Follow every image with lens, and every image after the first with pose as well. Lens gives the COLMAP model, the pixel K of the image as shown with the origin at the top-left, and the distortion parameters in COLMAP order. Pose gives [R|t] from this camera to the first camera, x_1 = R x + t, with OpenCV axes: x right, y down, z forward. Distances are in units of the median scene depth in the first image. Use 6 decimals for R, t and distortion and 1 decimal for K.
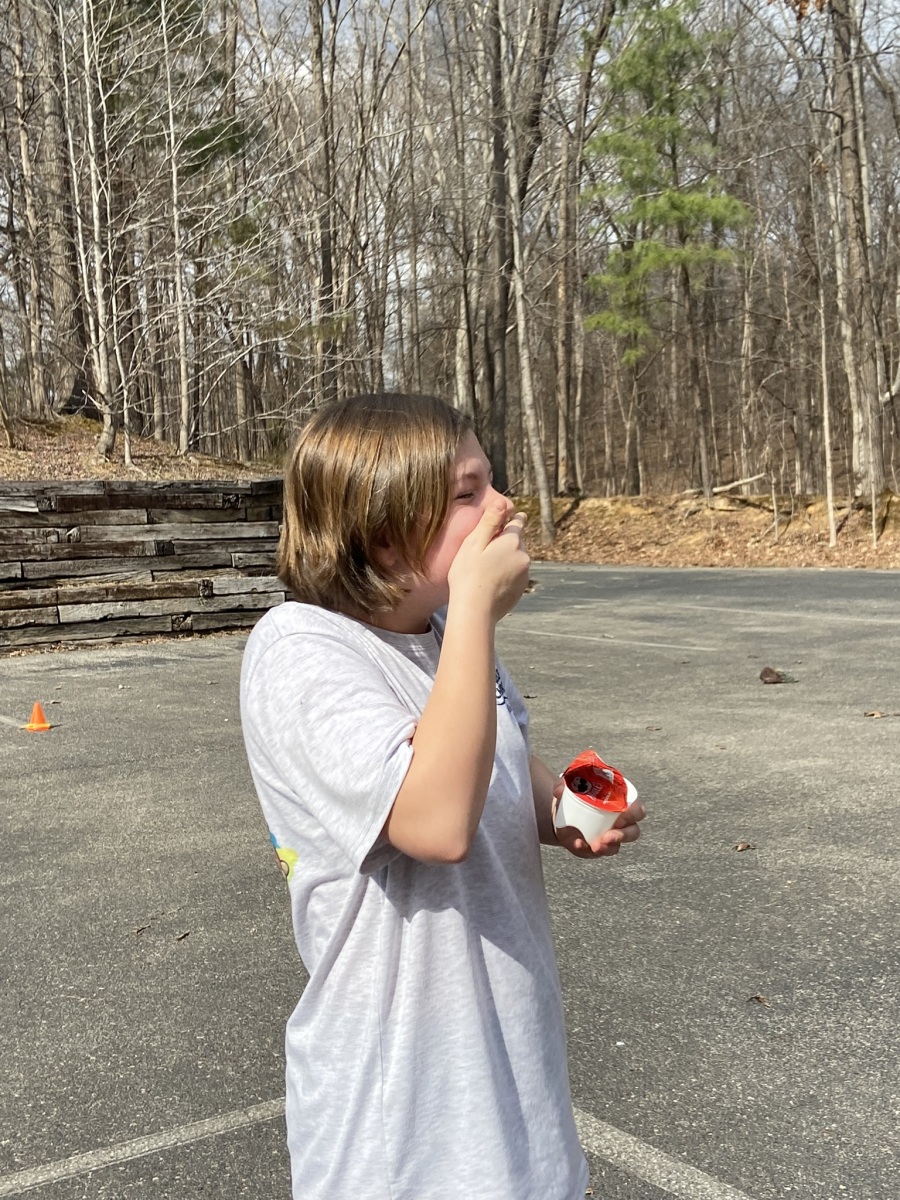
lens RADIAL K [[1583.0, 0, 459.3], [0, 1583.0, 596.3], [0, 0, 1]] dist [0.107527, 0.000000]
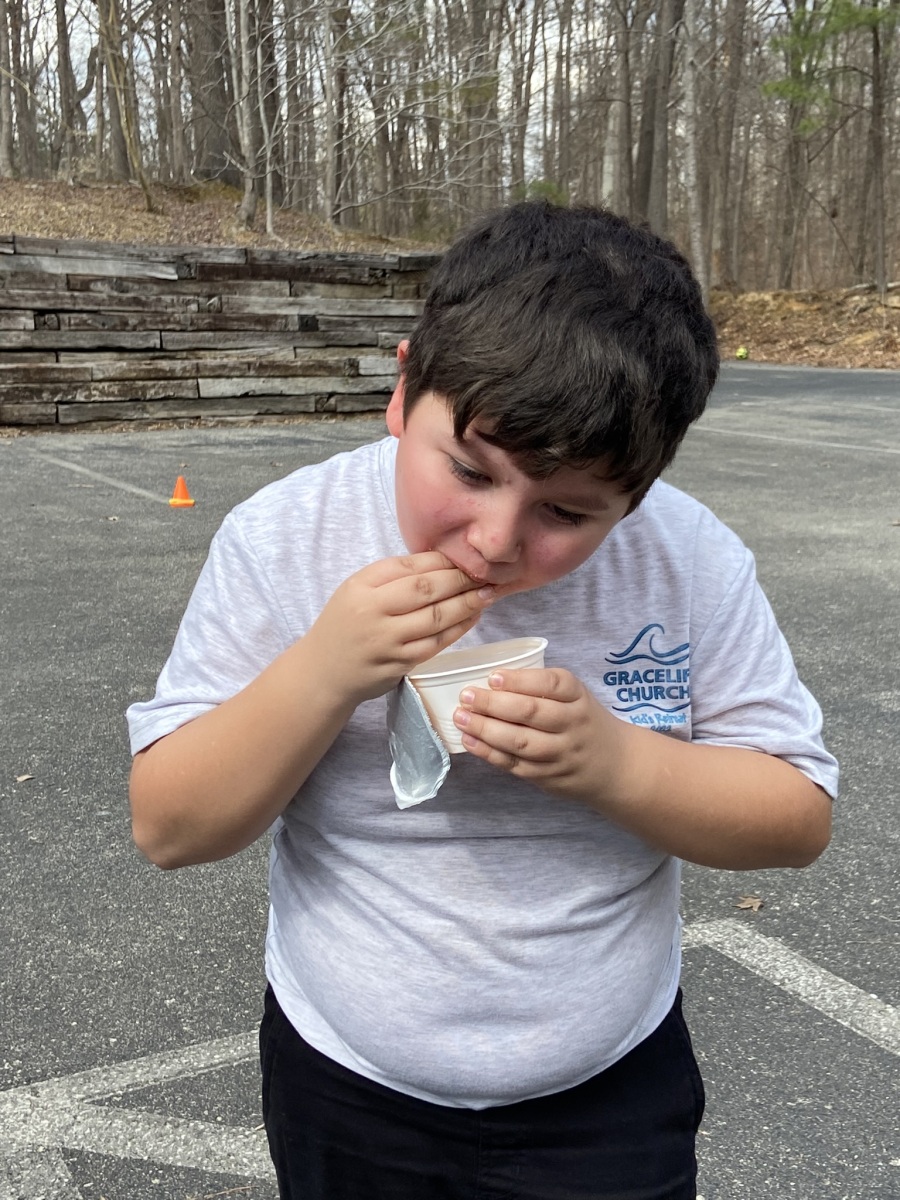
lens RADIAL K [[1583.0, 0, 449.2], [0, 1583.0, 601.9], [0, 0, 1]] dist [0.107527, 0.000000]
pose [[0.995669, 0.048922, -0.079060, -0.019419], [-0.038393, 0.990822, 0.129605, 0.007774], [0.084675, -0.126008, 0.988409, 0.054902]]
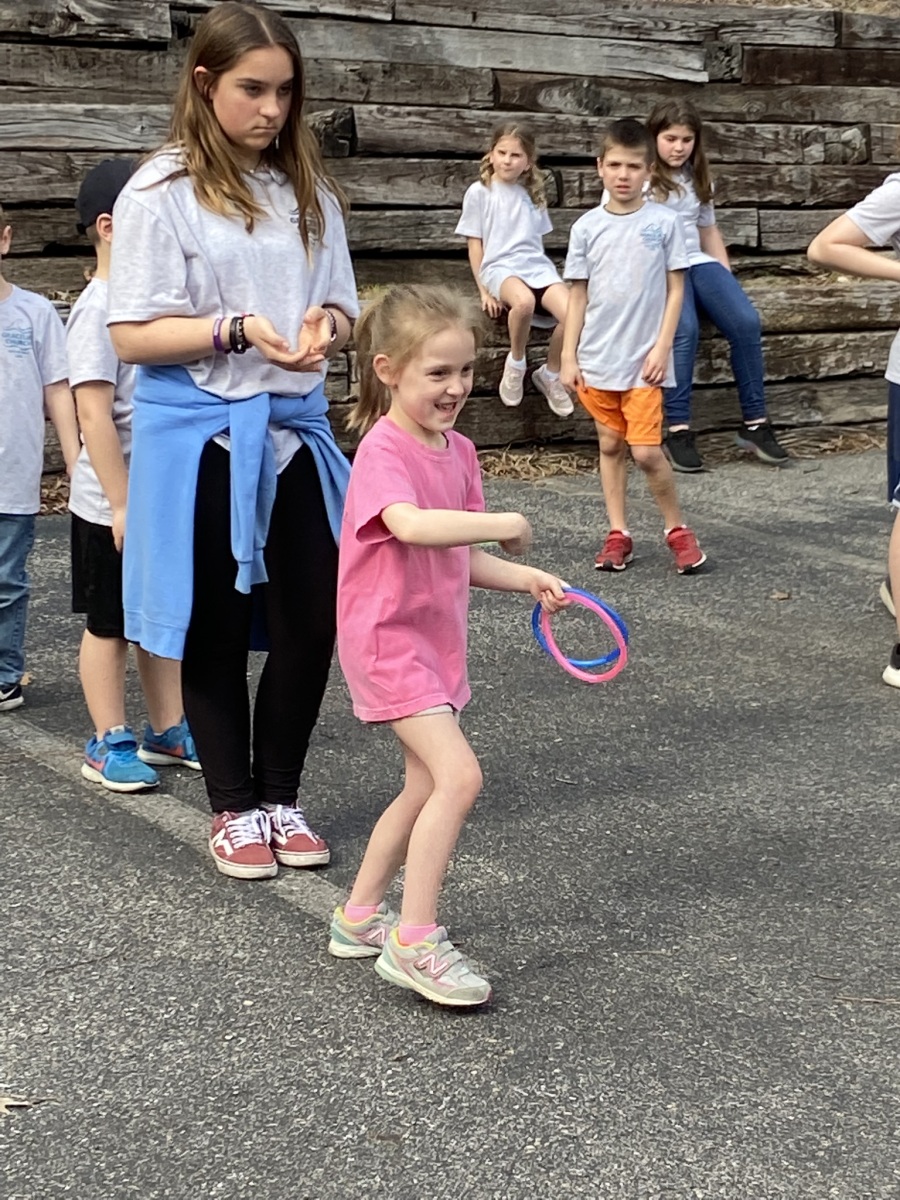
lens RADIAL K [[2879.5, 0, 463.1], [0, 2879.5, 607.2], [0, 0, 1]] dist [0.168397, 0.000000]
pose [[0.996529, 0.064590, -0.052513, -0.276861], [-0.058040, 0.991328, 0.117900, -0.002934], [0.059672, -0.114443, 0.991636, 0.233021]]
